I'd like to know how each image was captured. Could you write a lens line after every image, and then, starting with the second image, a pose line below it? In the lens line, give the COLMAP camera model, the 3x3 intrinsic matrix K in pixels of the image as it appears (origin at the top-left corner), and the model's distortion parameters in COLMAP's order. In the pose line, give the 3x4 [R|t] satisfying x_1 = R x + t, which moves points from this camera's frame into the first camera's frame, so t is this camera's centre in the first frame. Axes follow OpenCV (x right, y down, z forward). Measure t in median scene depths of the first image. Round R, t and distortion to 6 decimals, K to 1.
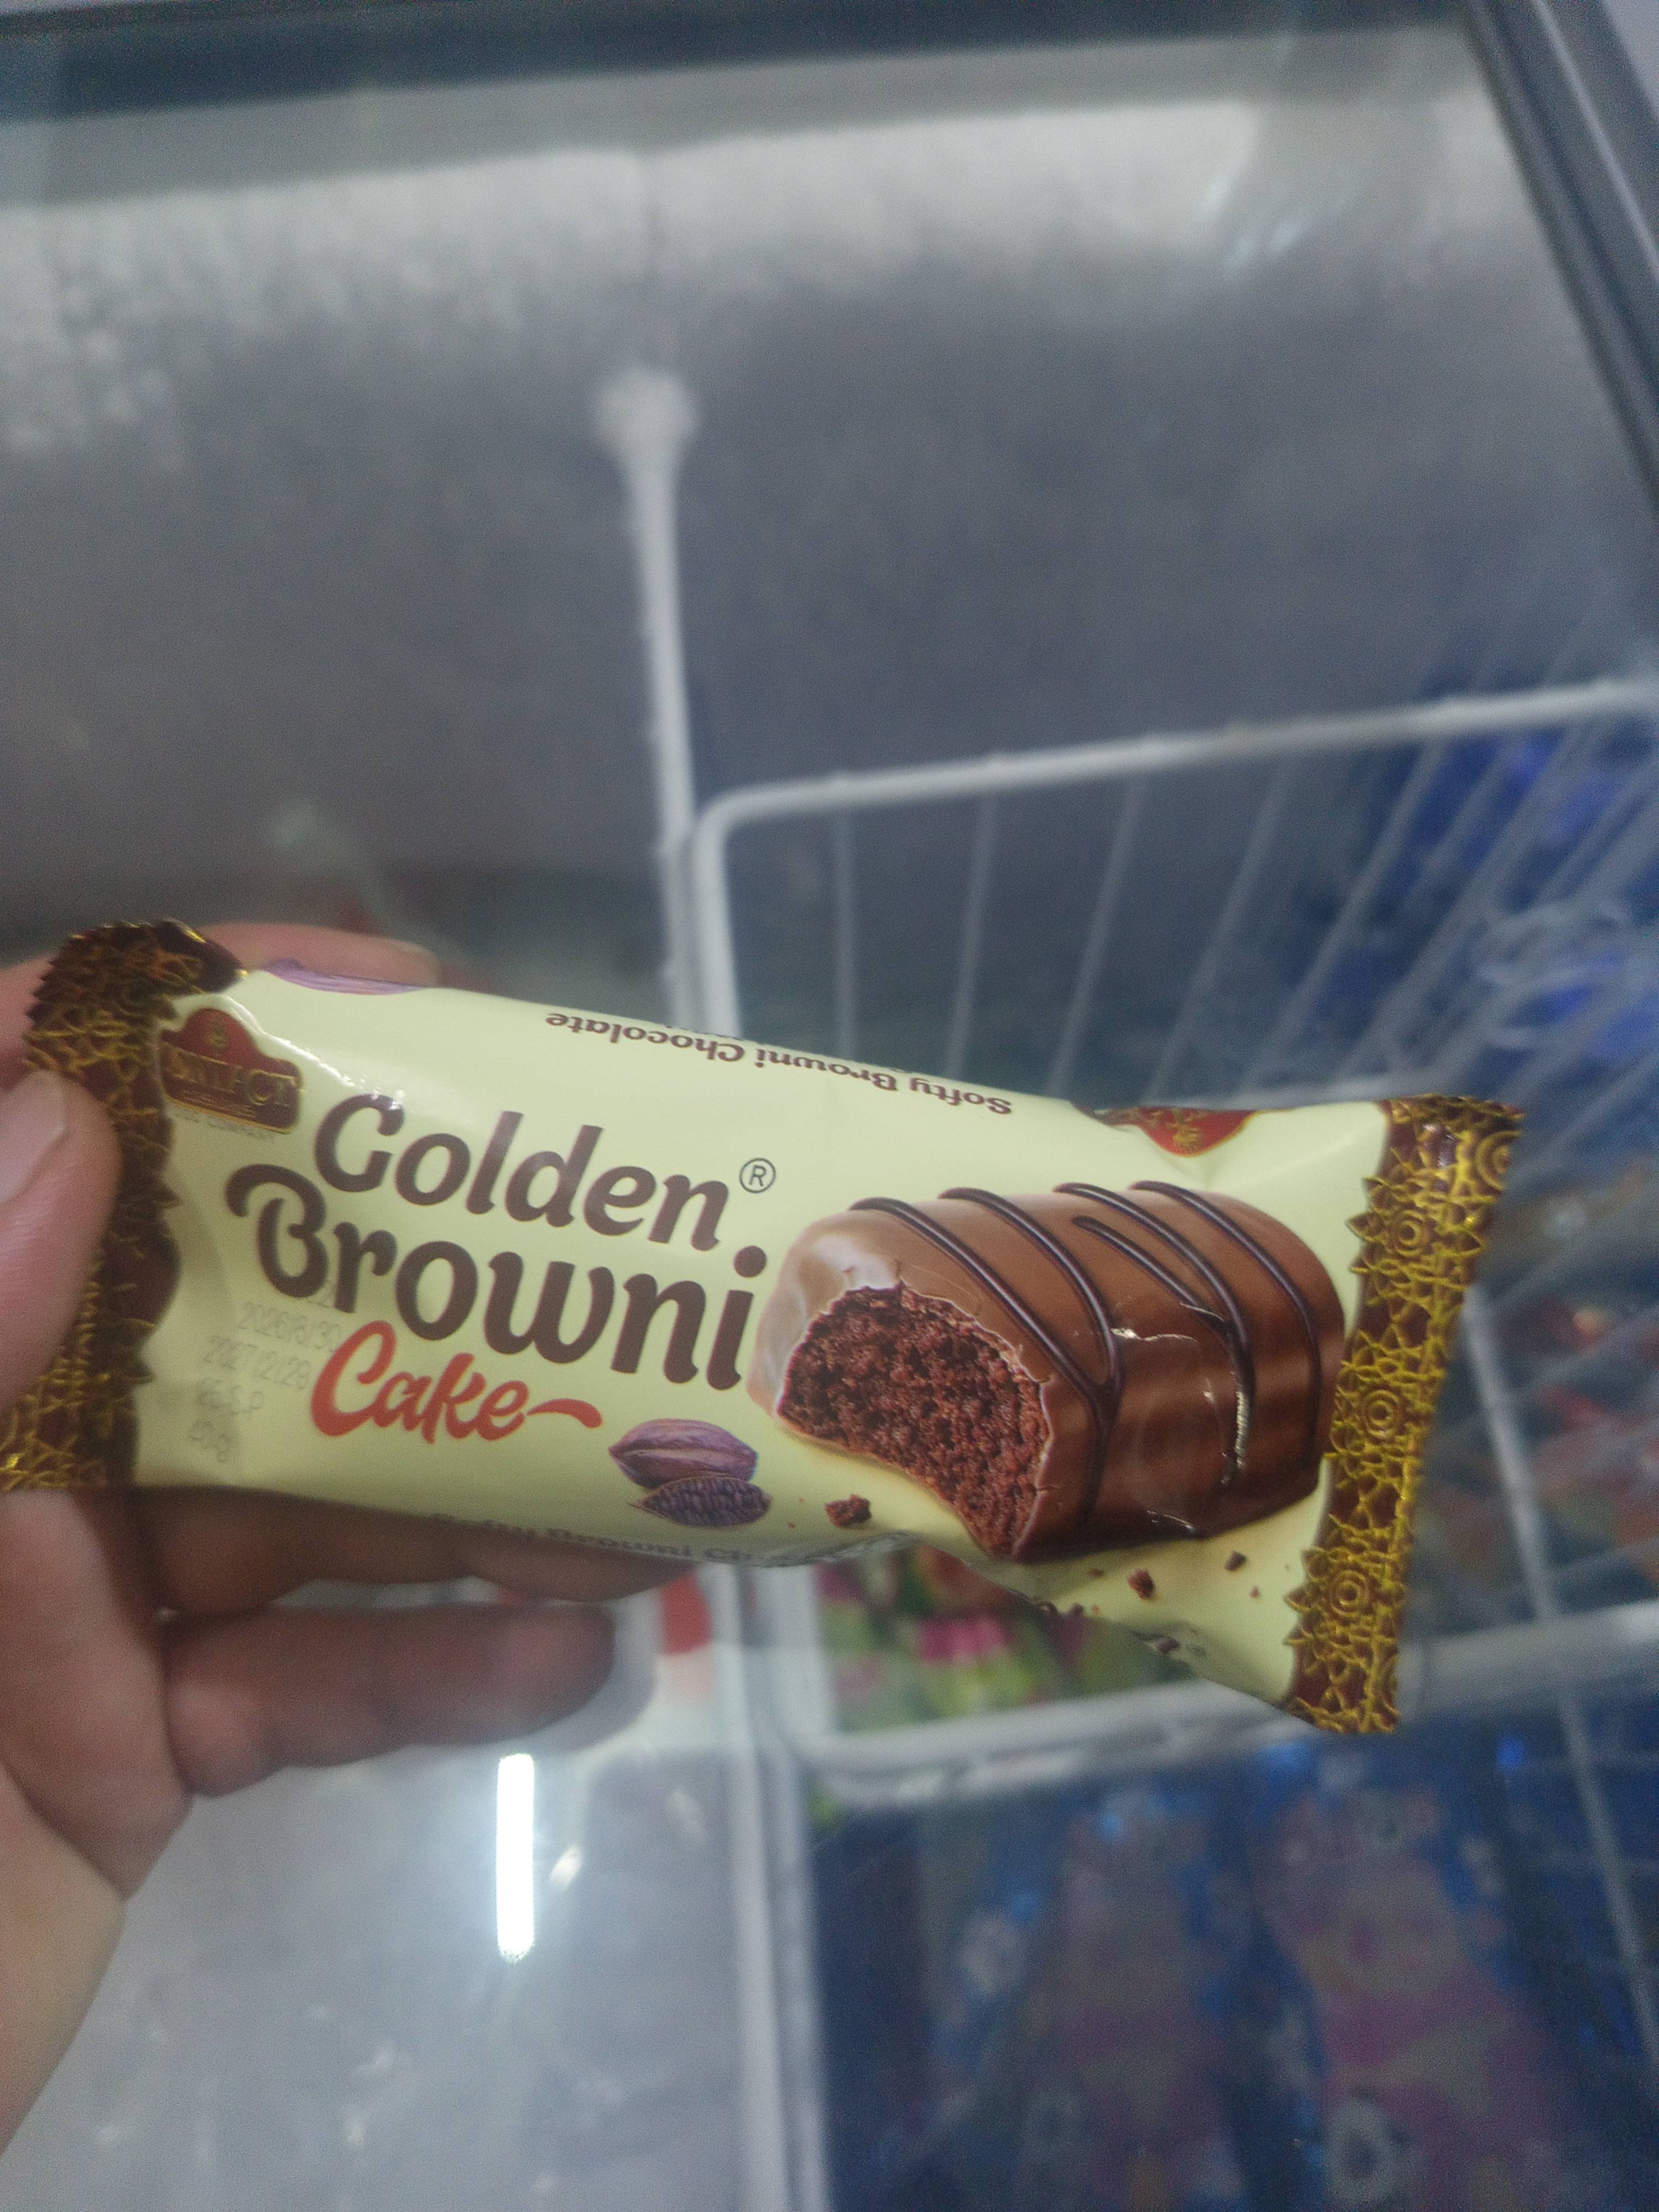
lens RADIAL K [[1814.6, 0, 829.5], [0, 1814.6, 1106.0], [0, 0, 1]] dist [-0.016978, 0.047106]
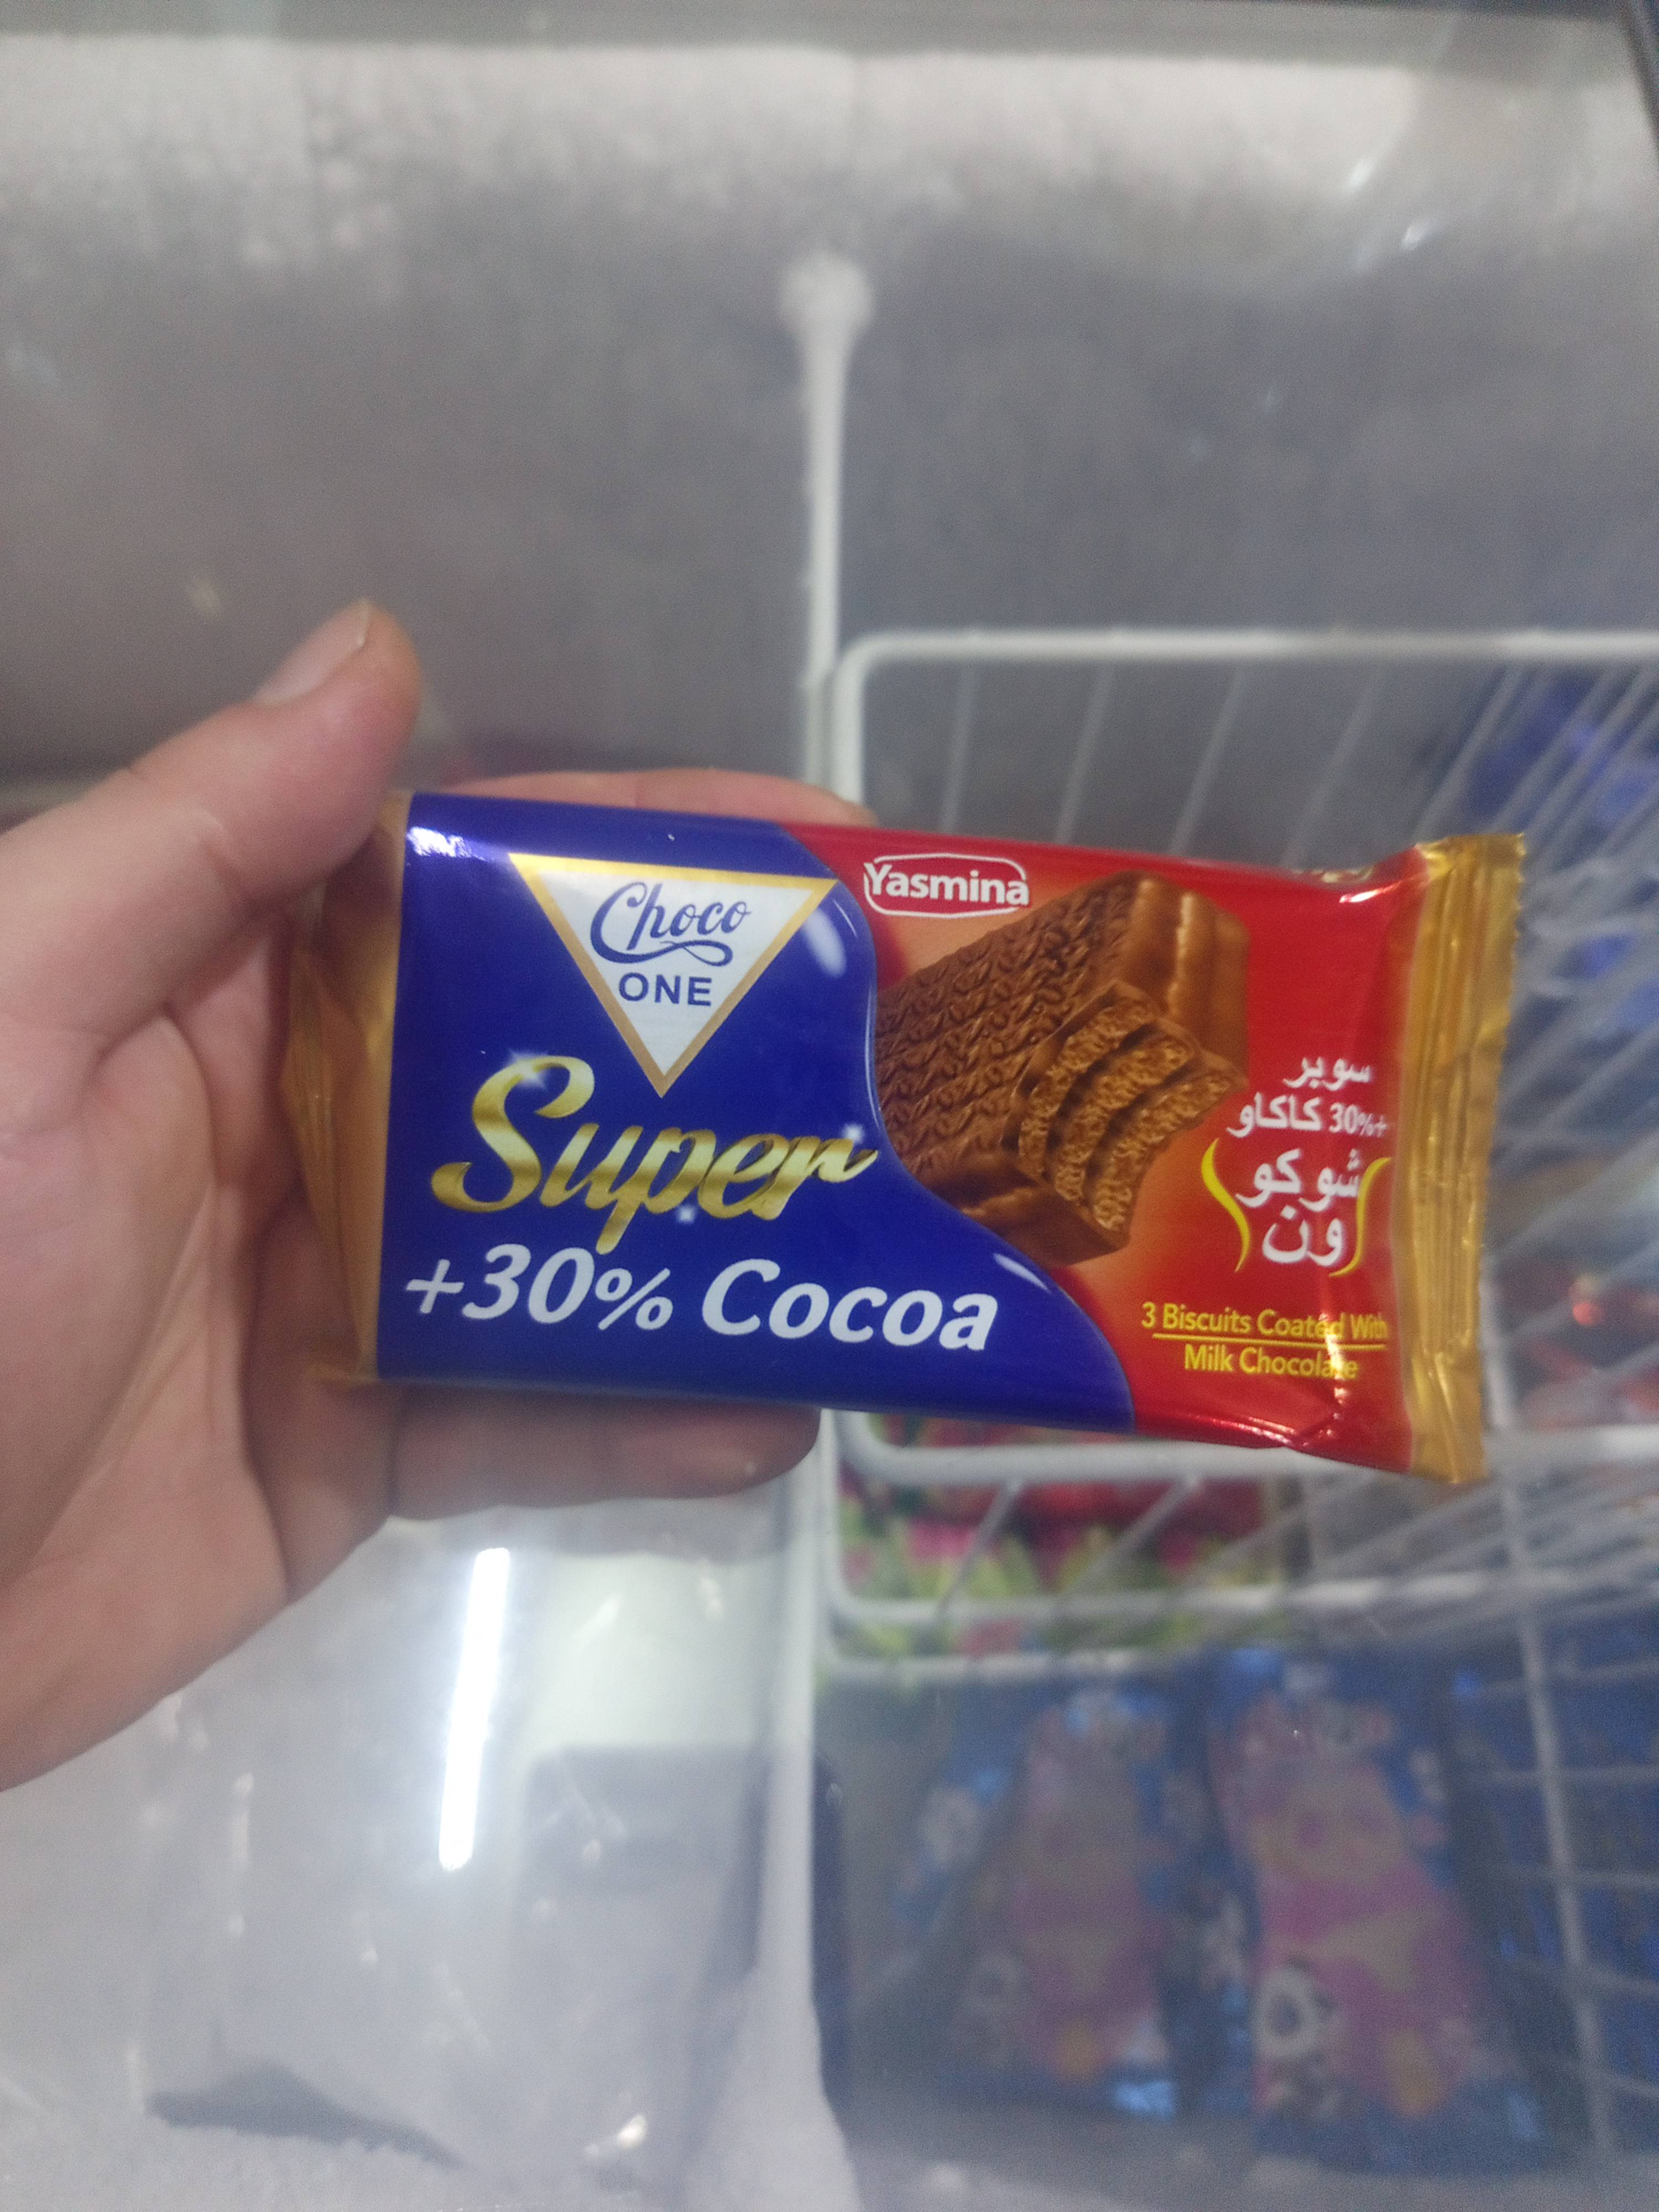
lens RADIAL K [[1814.6, 0, 829.5], [0, 1814.6, 1106.0], [0, 0, 1]] dist [-0.016978, 0.047106]
pose [[0.993371, 0.114942, 0.001217, -0.042567], [-0.114917, 0.993292, -0.012871, 0.107372], [-0.002688, 0.012646, 0.999916, -0.076782]]
